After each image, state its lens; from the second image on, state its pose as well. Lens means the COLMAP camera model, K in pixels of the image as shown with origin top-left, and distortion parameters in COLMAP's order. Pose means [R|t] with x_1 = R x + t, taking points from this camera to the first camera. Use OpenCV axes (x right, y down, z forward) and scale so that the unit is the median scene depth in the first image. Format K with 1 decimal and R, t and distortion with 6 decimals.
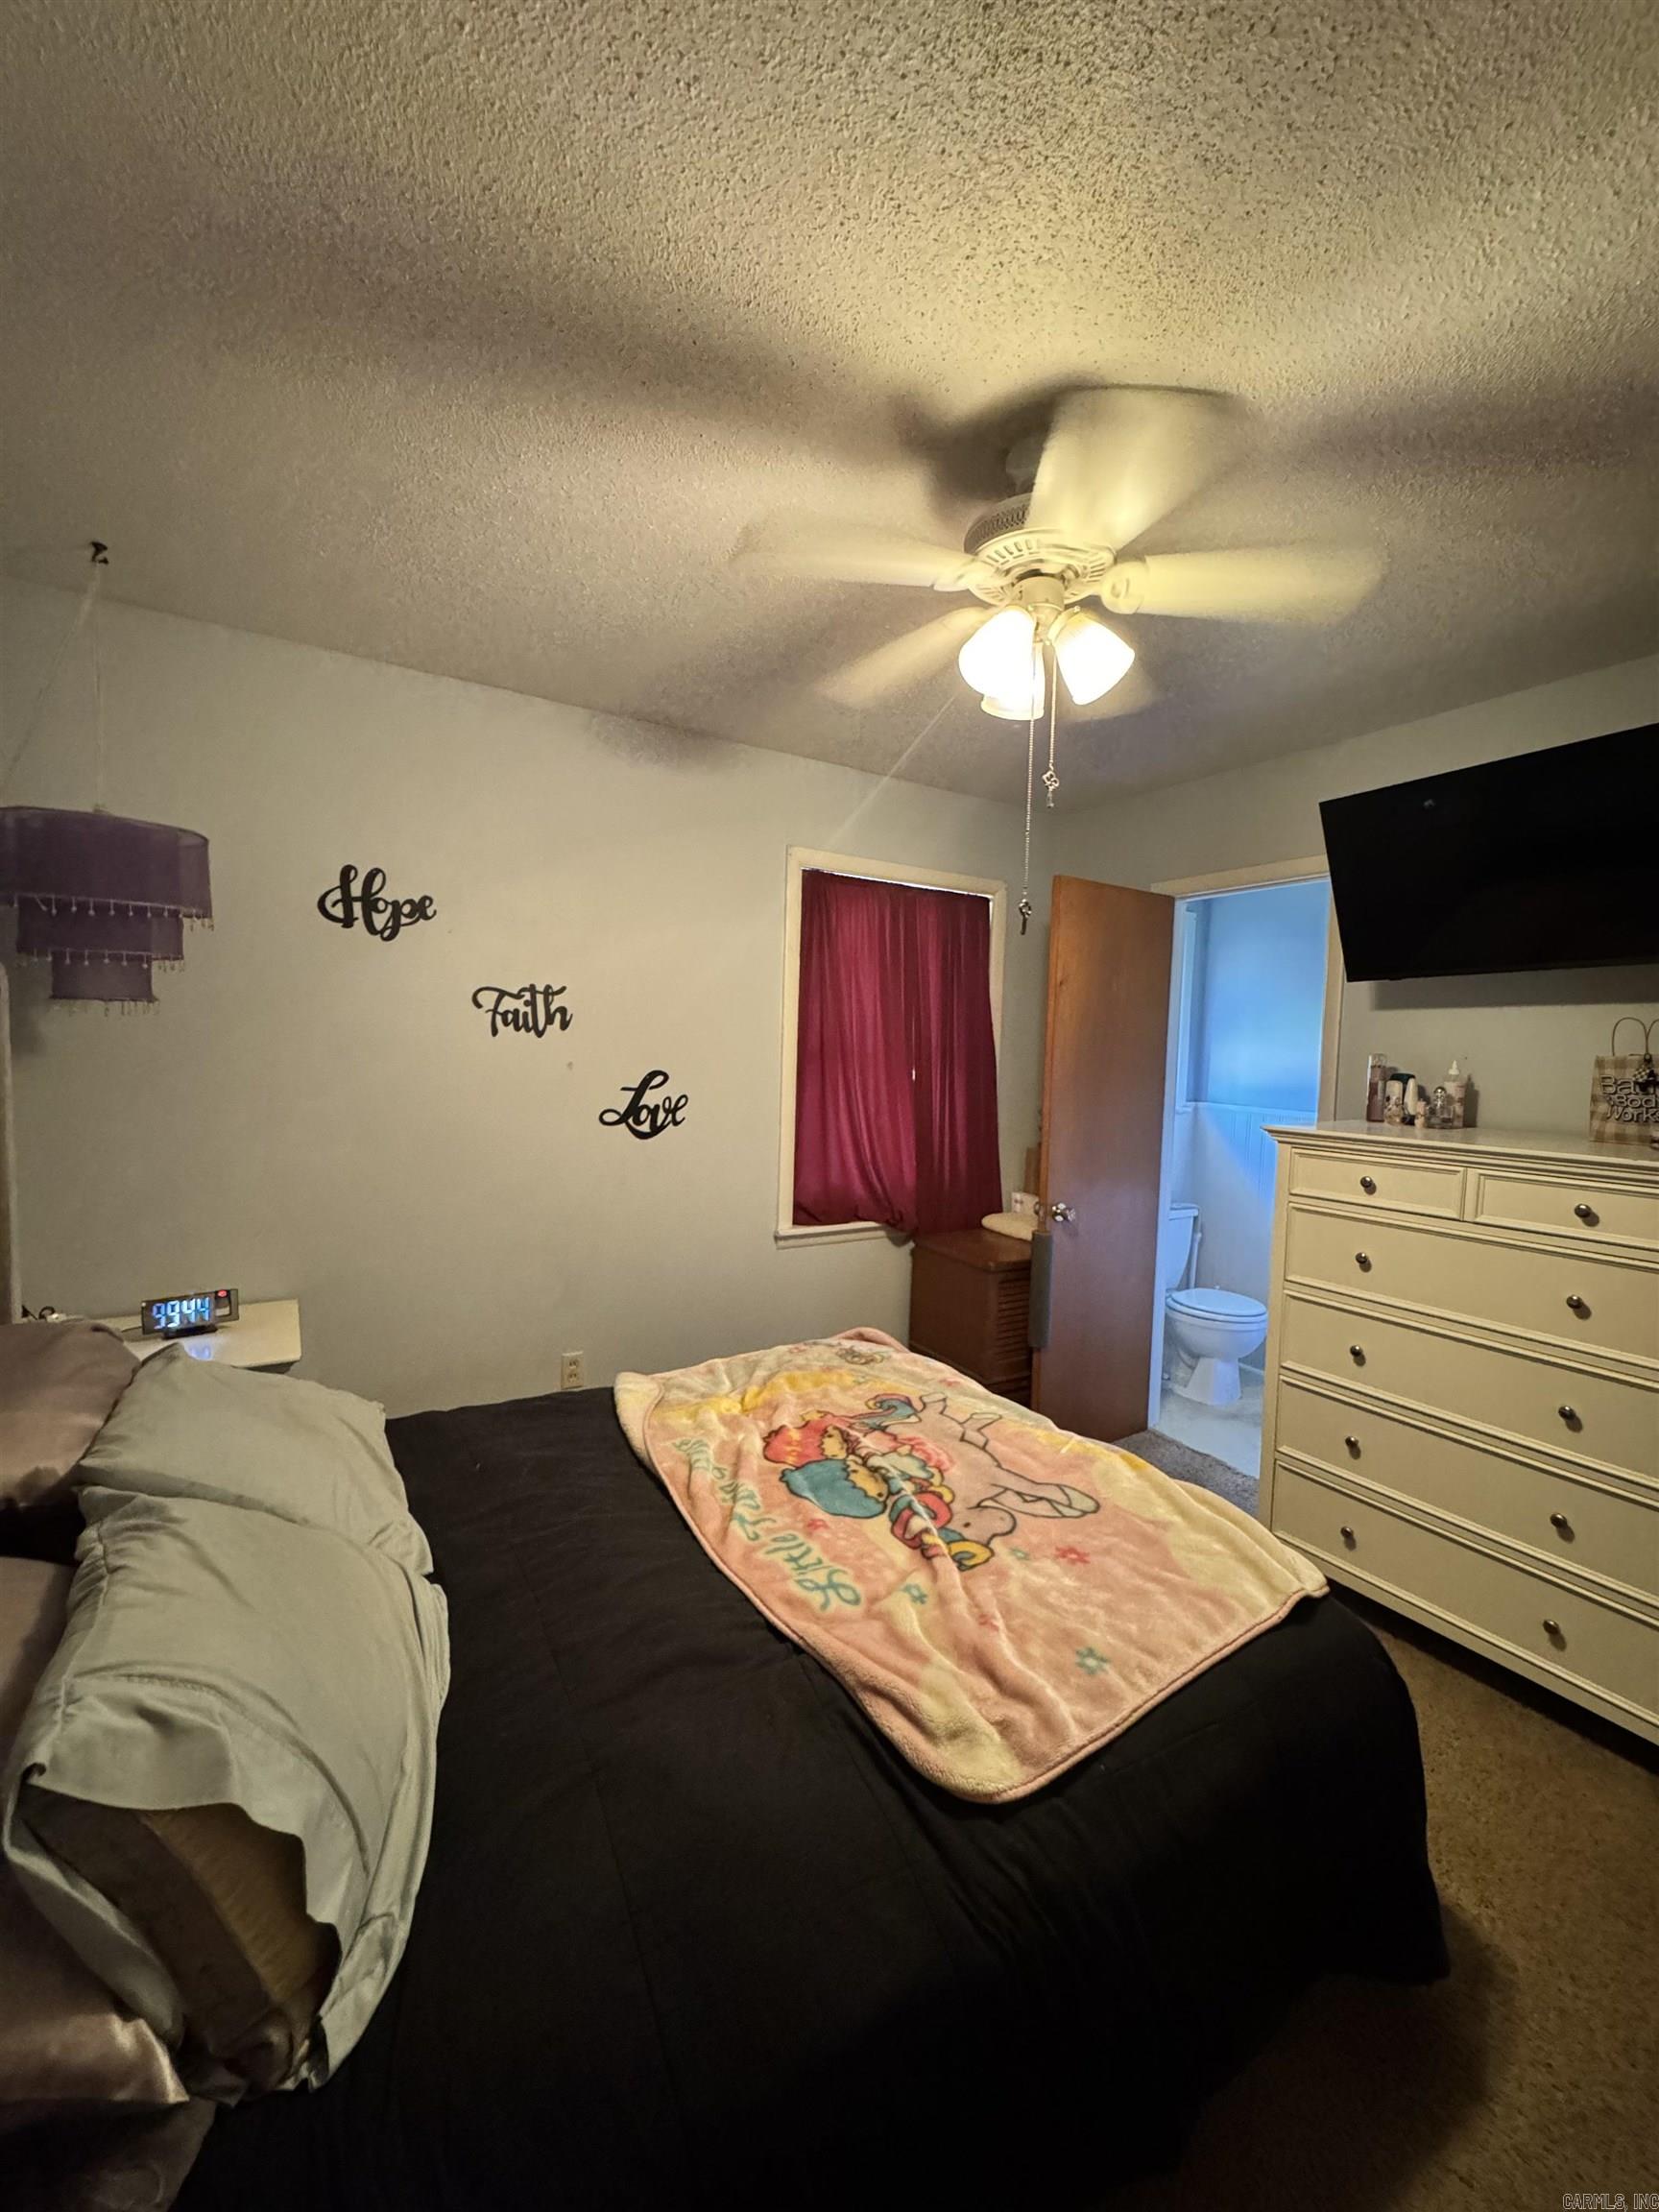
lens RADIAL K [[895.6, 0, 823.5], [0, 895.6, 1105.4], [0, 0, 1]] dist [-0.002166, -0.000116]
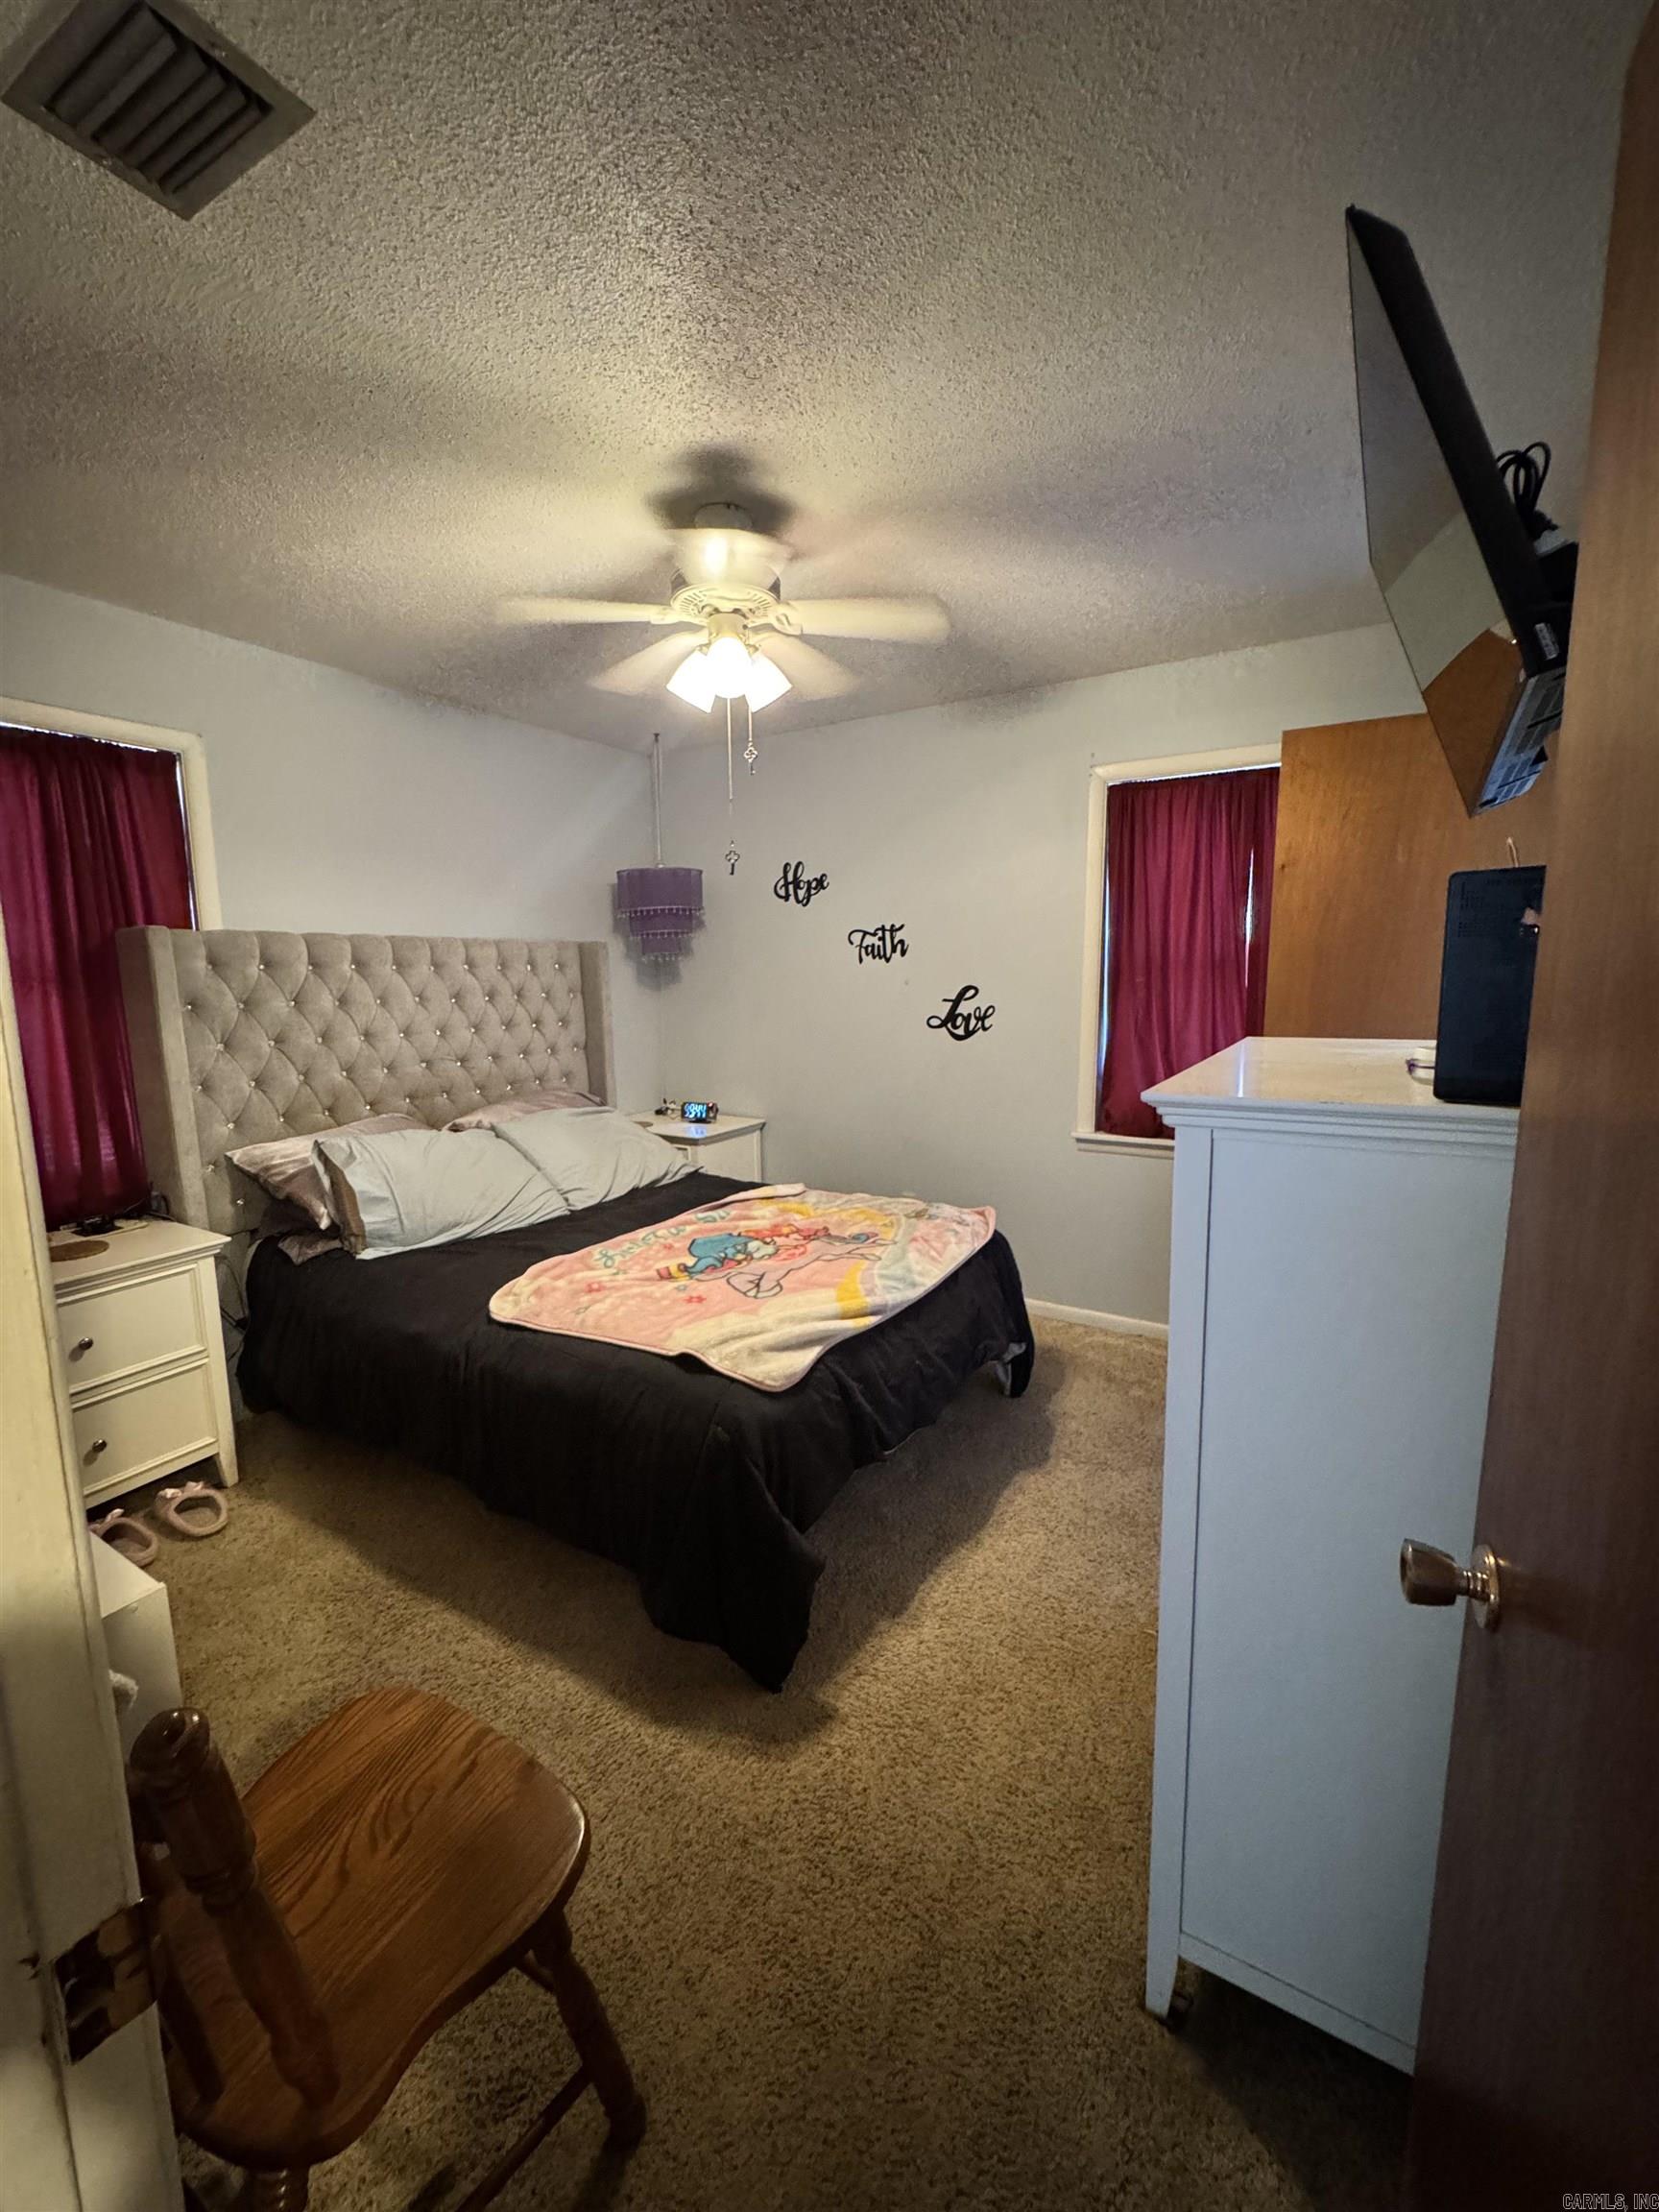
lens RADIAL K [[895.6, 0, 823.5], [0, 895.6, 1105.4], [0, 0, 1]] dist [-0.002166, -0.000116]
pose [[0.437327, 0.098562, -0.893885, 0.914311], [-0.033618, 0.995073, 0.093272, 0.018702], [0.898674, -0.010740, 0.438486, 0.295306]]
